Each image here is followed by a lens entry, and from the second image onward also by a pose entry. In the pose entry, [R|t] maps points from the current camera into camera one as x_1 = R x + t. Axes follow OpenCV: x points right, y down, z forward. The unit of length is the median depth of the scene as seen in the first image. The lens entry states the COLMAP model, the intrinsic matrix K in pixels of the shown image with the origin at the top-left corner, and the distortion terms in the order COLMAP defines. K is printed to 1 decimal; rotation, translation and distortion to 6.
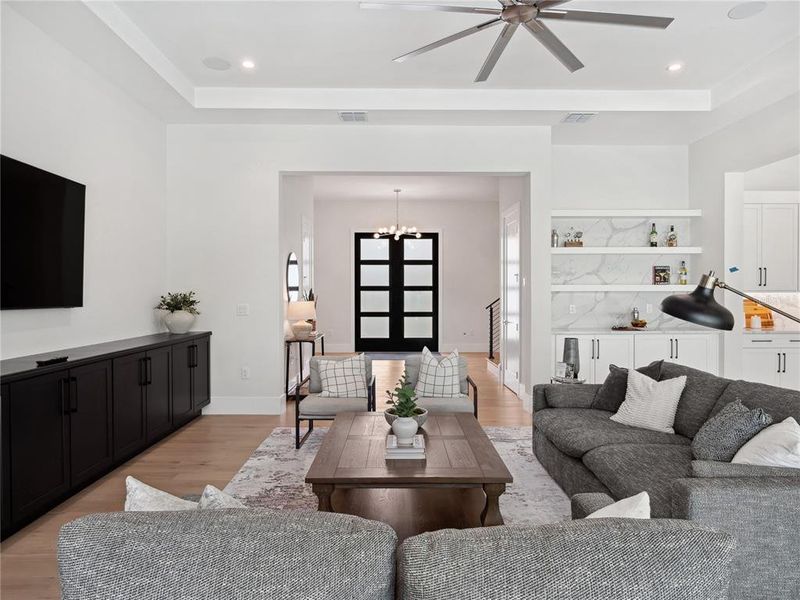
lens RADIAL K [[501.5, 0, 404.0], [0, 501.5, 313.3], [0, 0, 1]] dist [-0.027227, 0.015920]
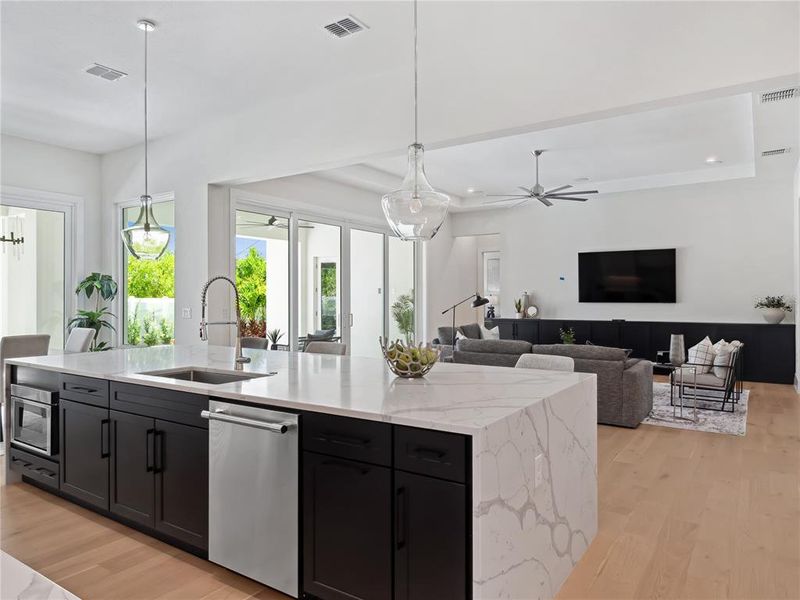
lens RADIAL K [[533.9, 0, 396.7], [0, 533.9, 297.8], [0, 0, 1]] dist [-0.002036, -0.001223]
pose [[-0.568790, 0.004204, -0.822472, 1.254313], [-0.028149, 0.999302, 0.024574, -0.036461], [0.822001, 0.037129, -0.568275, 0.822540]]
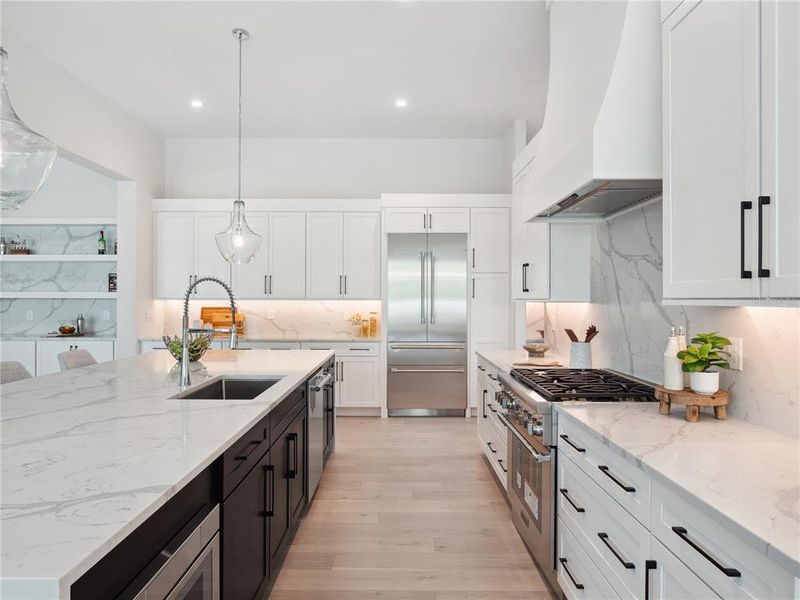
lens RADIAL K [[501.5, 0, 401.2], [0, 501.5, 302.4], [0, 0, 1]] dist [-0.027227, 0.015920]
pose [[0.999893, 0.006758, -0.012976, 1.103441], [-0.007193, 0.999406, -0.033710, -0.006552], [0.012740, 0.033800, 0.999347, 0.006258]]
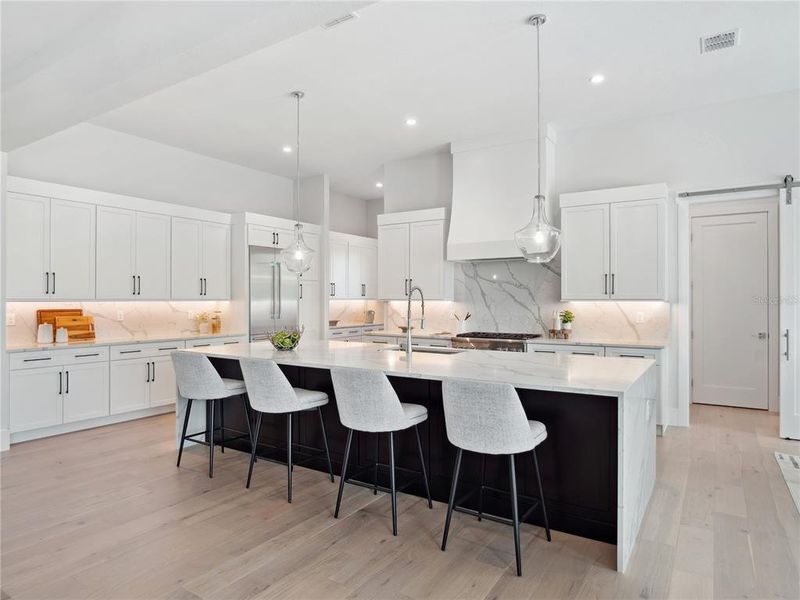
lens RADIAL K [[501.5, 0, 398.5], [0, 501.5, 293.5], [0, 0, 1]] dist [-0.027227, 0.015920]
pose [[0.566453, 0.012322, 0.824002, 0.339764], [0.030753, 0.998876, -0.036078, -0.006838], [-0.823520, 0.045778, 0.565437, 0.027794]]
